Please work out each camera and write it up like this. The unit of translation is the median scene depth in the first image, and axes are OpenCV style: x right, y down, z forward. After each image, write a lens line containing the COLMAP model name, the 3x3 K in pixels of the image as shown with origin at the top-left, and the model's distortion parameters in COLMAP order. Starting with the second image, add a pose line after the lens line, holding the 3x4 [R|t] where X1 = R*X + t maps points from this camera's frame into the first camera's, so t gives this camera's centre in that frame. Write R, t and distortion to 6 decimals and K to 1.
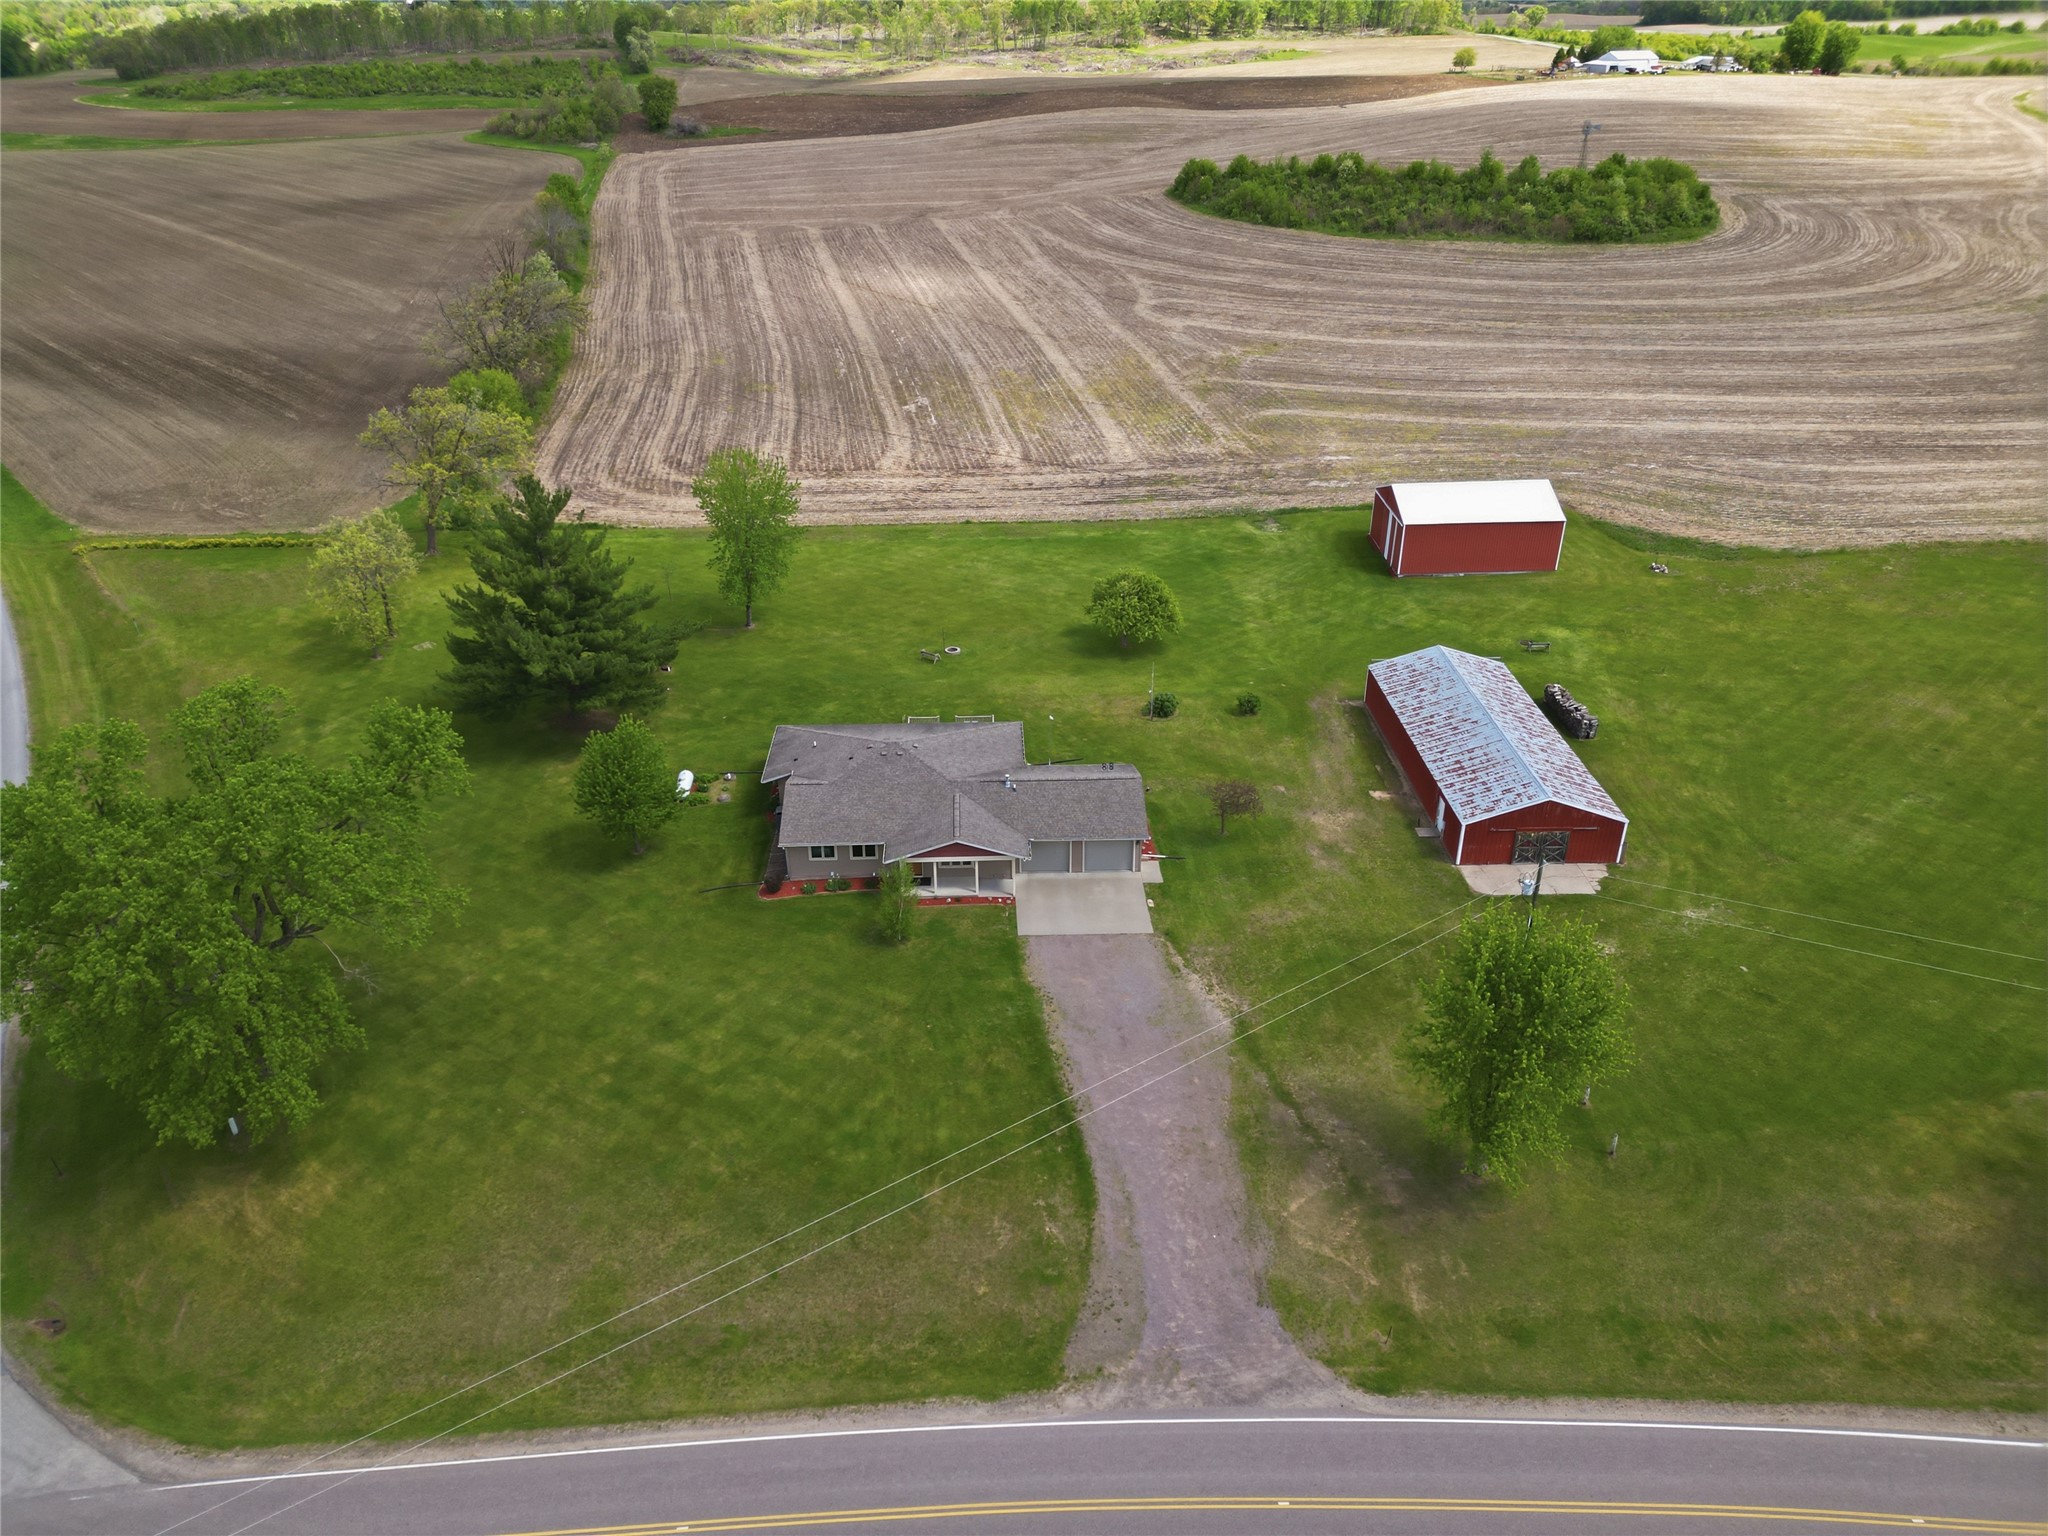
lens RADIAL K [[1422.8, 0, 1007.9], [0, 1422.8, 773.9], [0, 0, 1]] dist [0.072441, -0.060200]
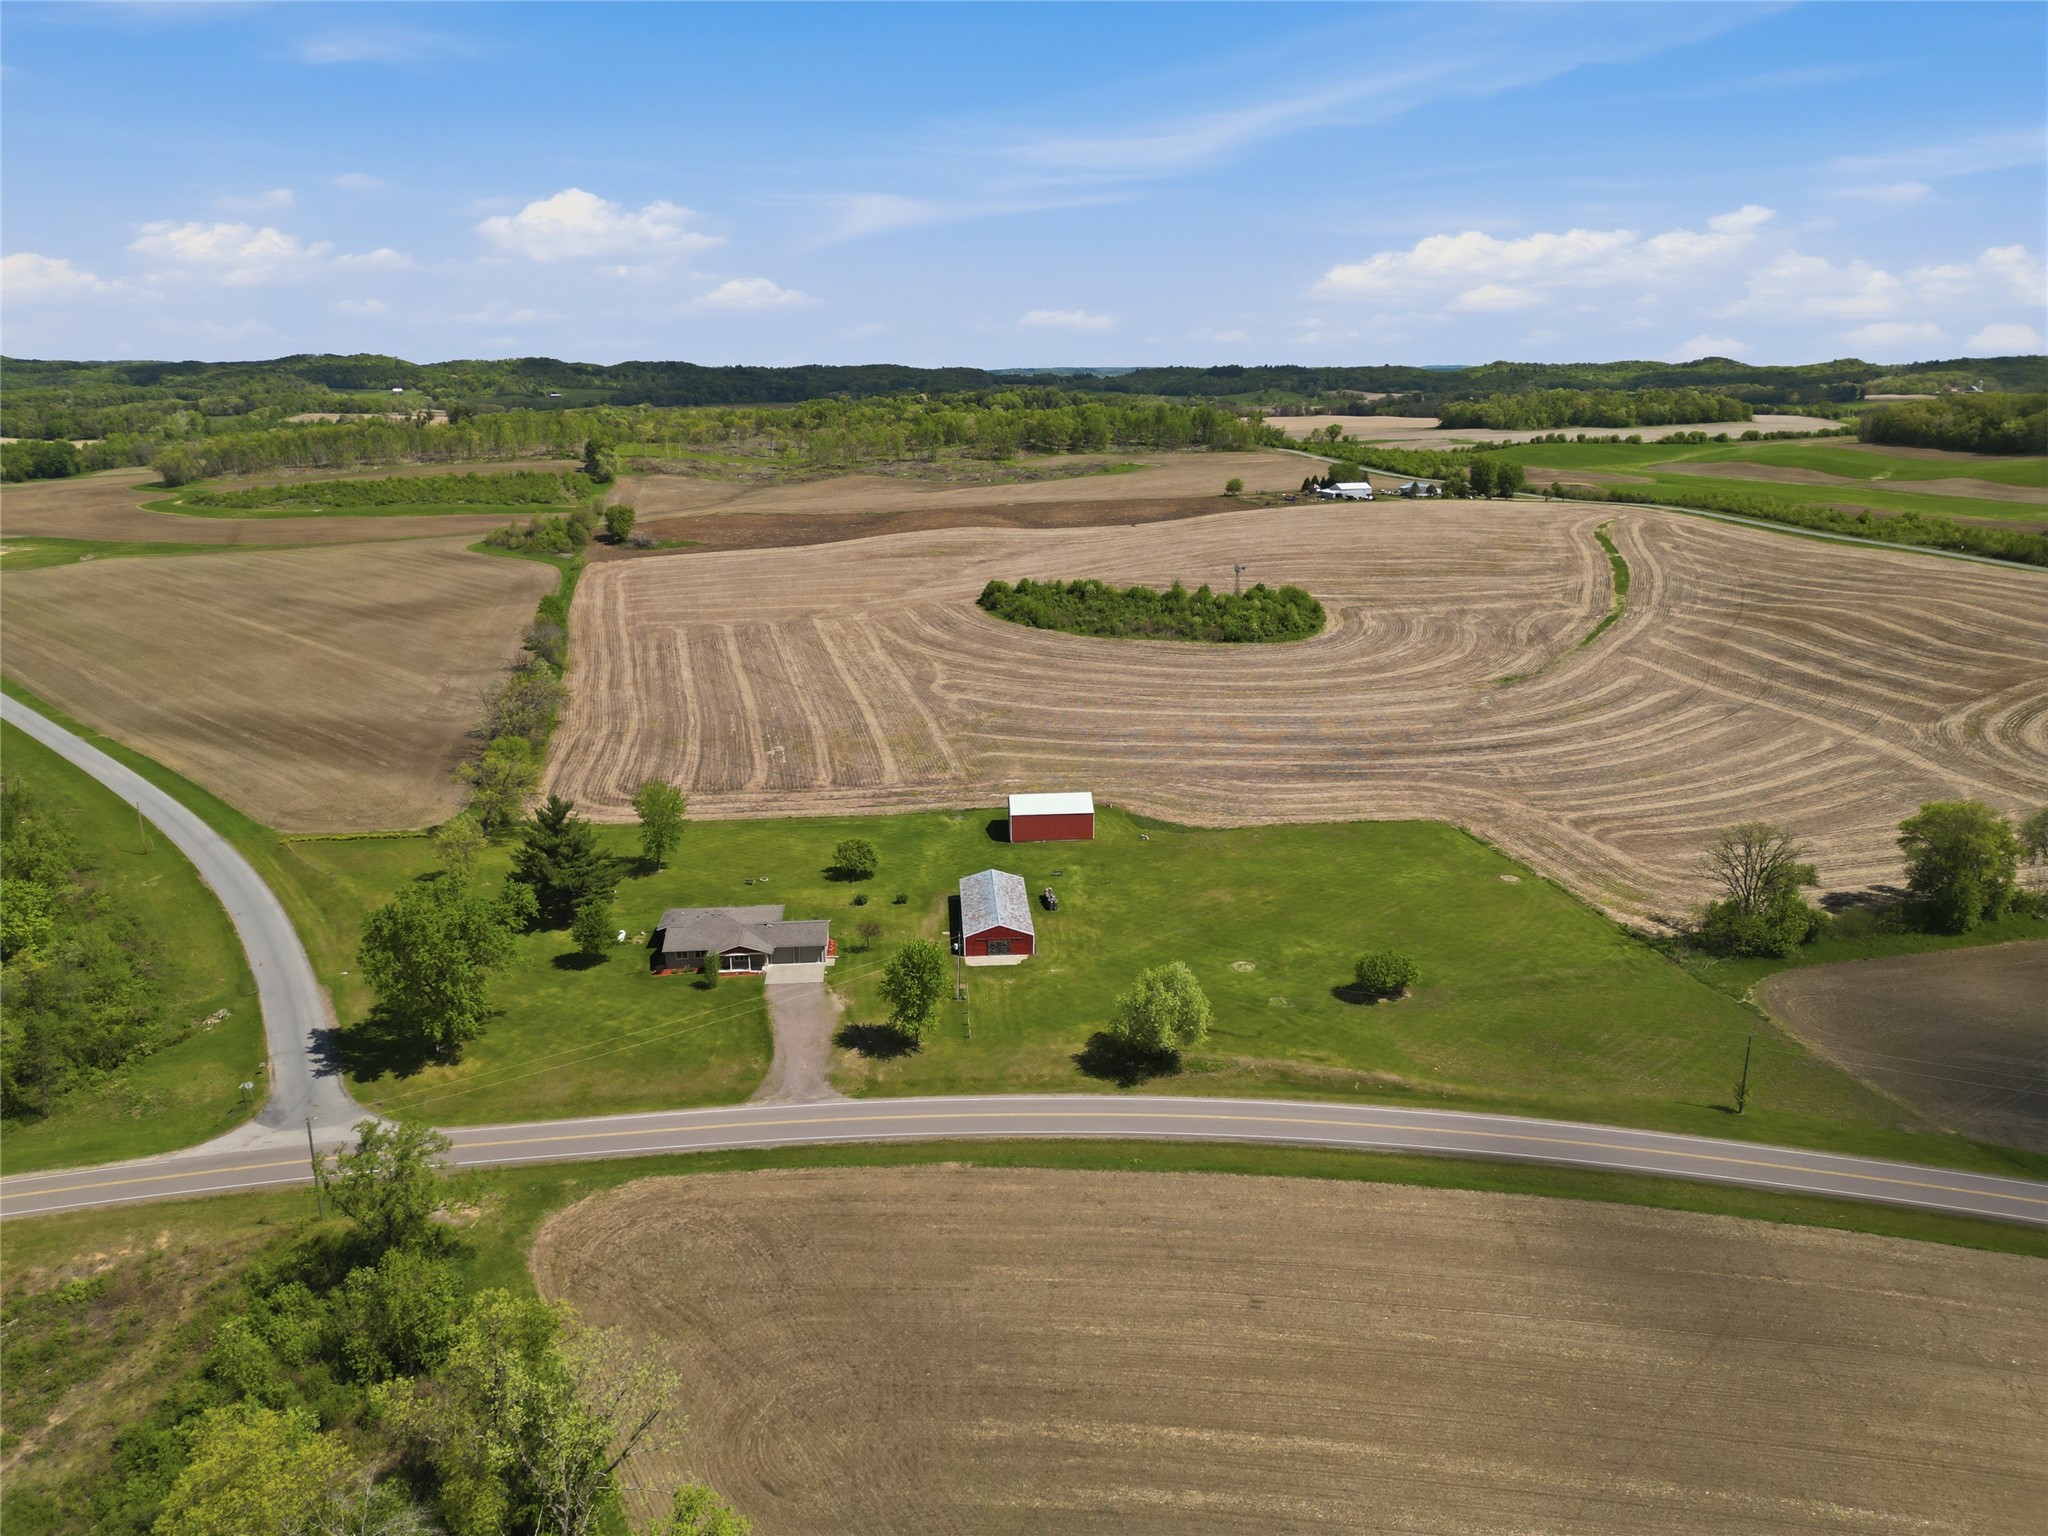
lens RADIAL K [[1422.8, 0, 1019.8], [0, 1422.8, 788.7], [0, 0, 1]] dist [0.072441, -0.060200]
pose [[0.998767, -0.011575, 0.048281, 0.262422], [0.021337, 0.978131, -0.206892, 0.243497], [-0.044830, 0.207667, 0.977172, -1.141456]]
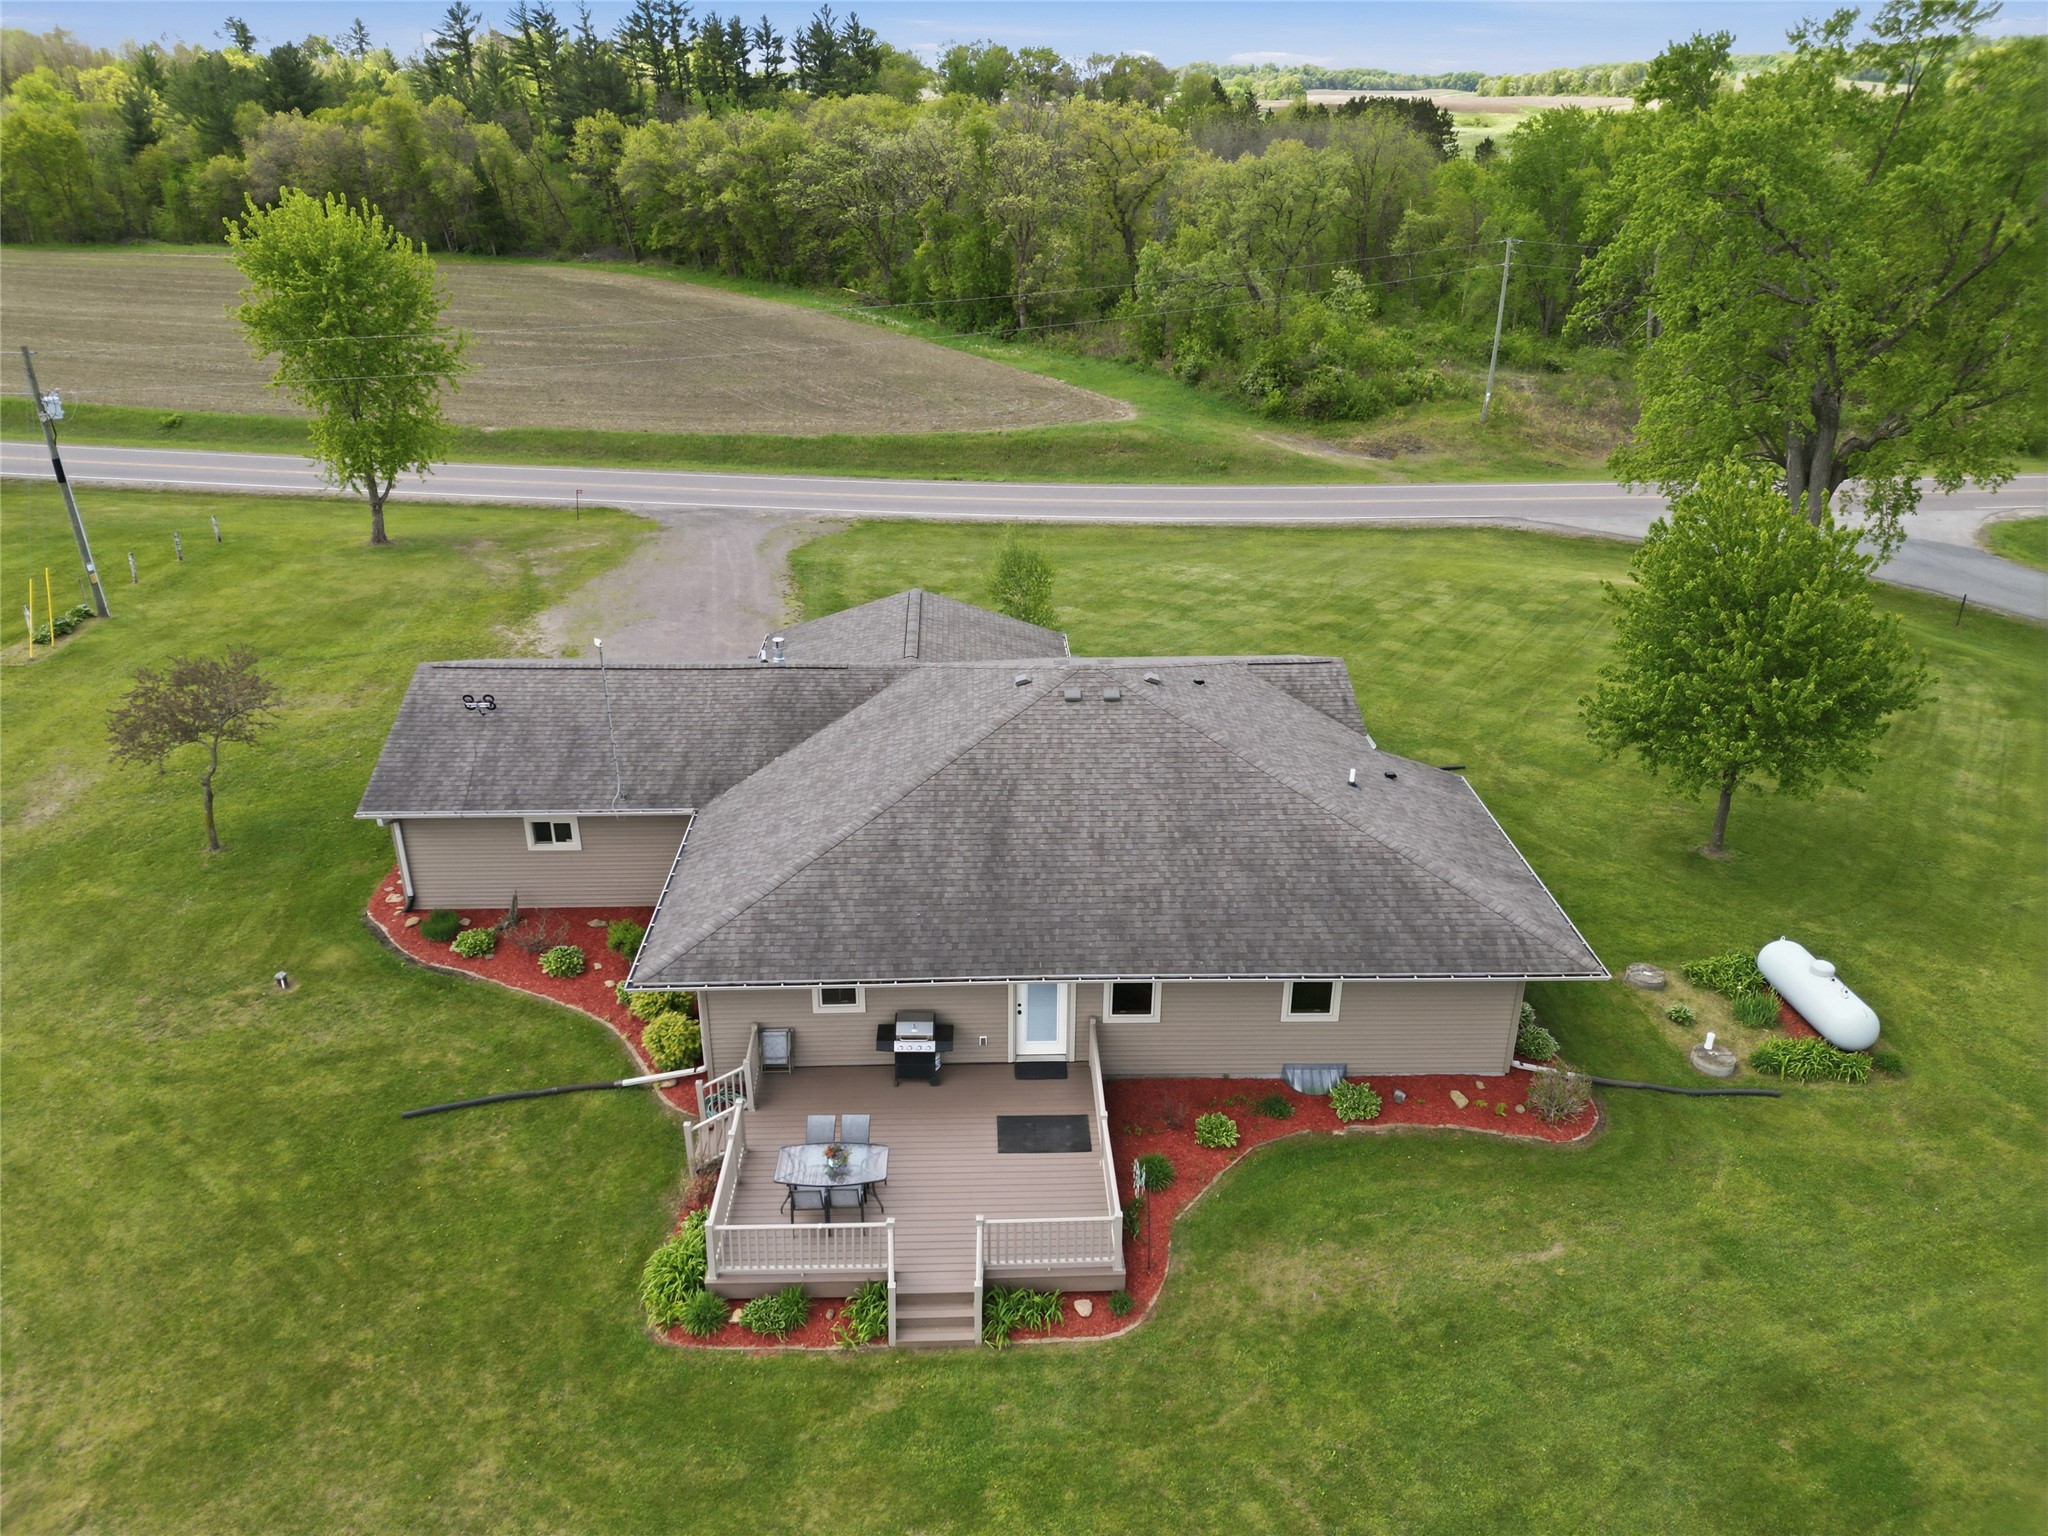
lens RADIAL K [[1422.8, 0, 1015.9], [0, 1422.8, 769.1], [0, 0, 1]] dist [0.072441, -0.060200]
pose [[-0.999963, 0.006089, -0.006090, -0.056630], [-0.001186, 0.603095, 0.797669, -0.260077], [0.008530, 0.797646, -0.603065, 1.129830]]
